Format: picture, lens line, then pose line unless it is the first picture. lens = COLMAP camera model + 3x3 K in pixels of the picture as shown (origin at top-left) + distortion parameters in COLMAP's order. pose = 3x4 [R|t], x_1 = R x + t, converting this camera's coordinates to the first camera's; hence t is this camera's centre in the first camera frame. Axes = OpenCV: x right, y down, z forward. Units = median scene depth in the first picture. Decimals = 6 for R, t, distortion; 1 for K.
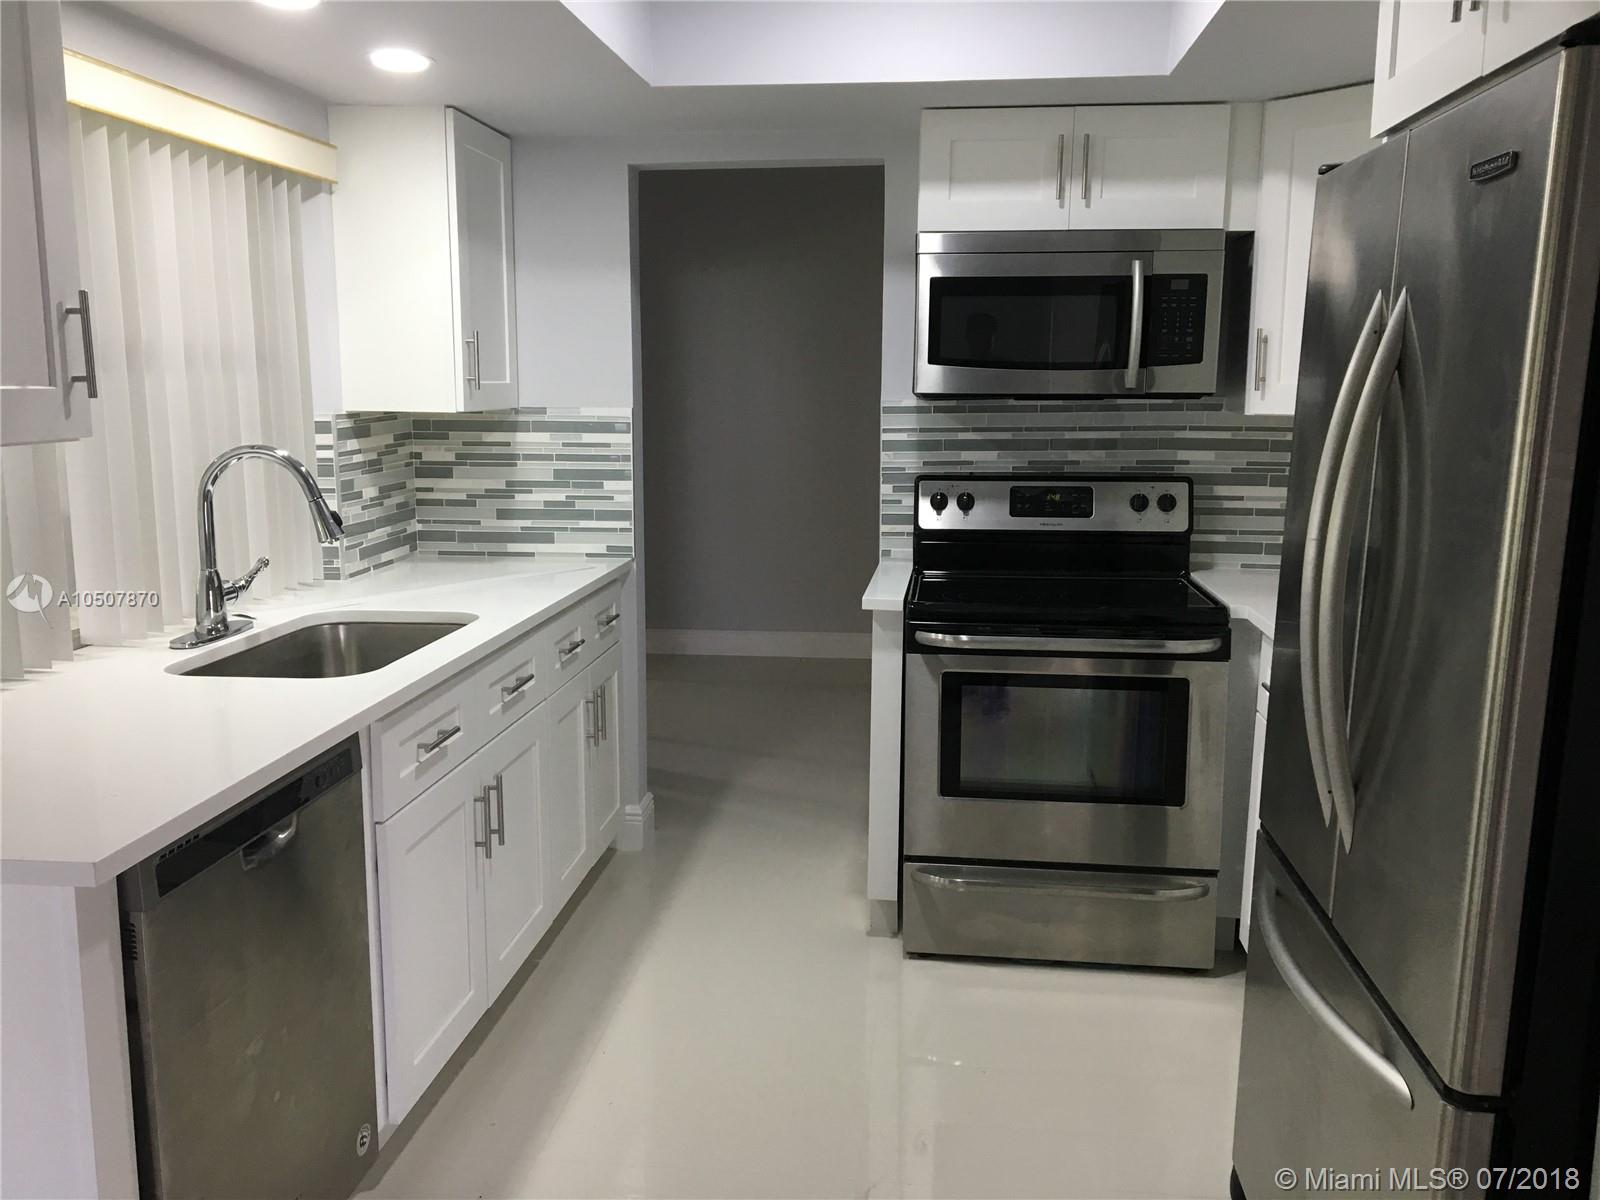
lens RADIAL K [[1342.5, 0, 800.0], [0, 1342.5, 600.0], [0, 0, 1]] dist [0.084944, -0.140441]
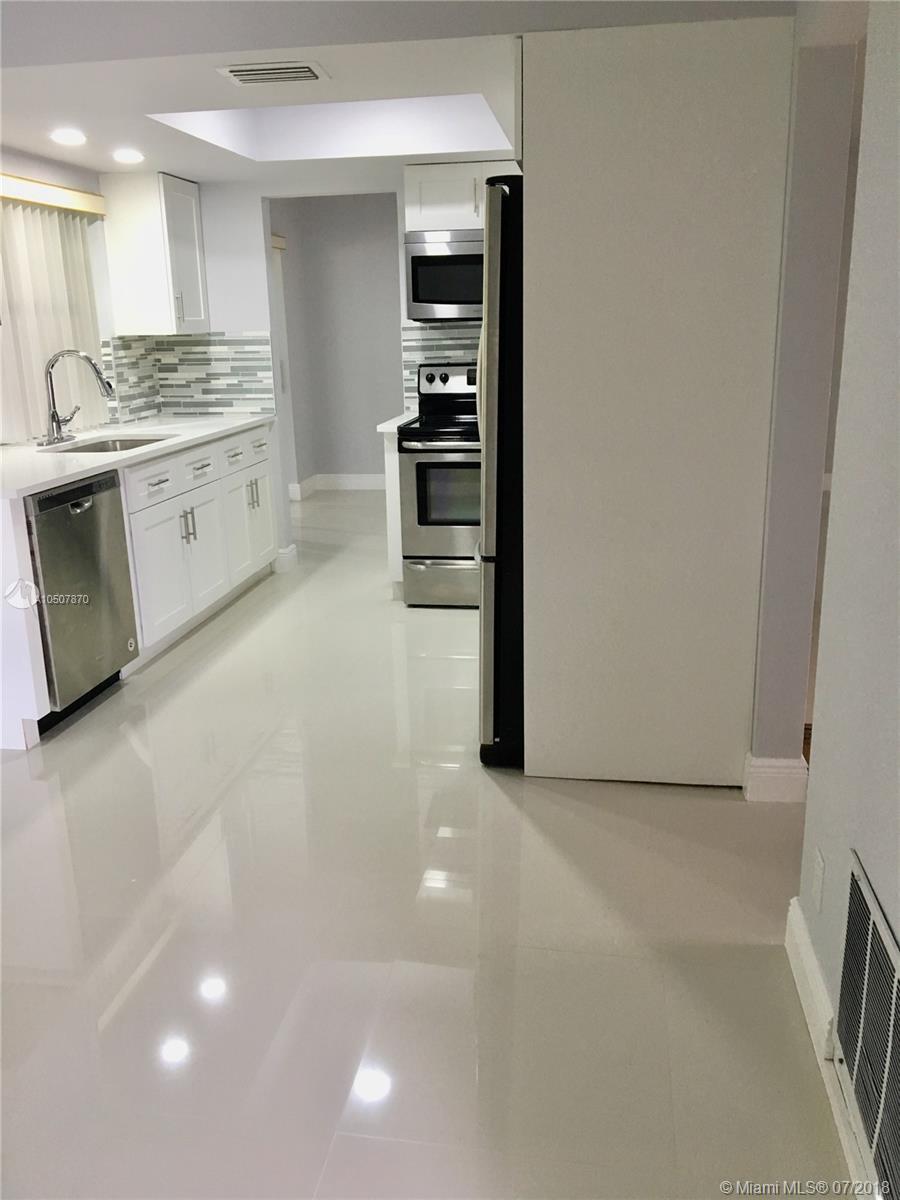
lens RADIAL K [[1006.9, 0, 450.0], [0, 1006.9, 600.0], [0, 0, 1]] dist [0.084944, -0.140441]
pose [[0.998729, -0.012602, -0.048809, 0.196012], [0.017811, 0.994013, 0.107802, 0.083594], [0.047158, -0.108534, 0.992974, -0.440478]]
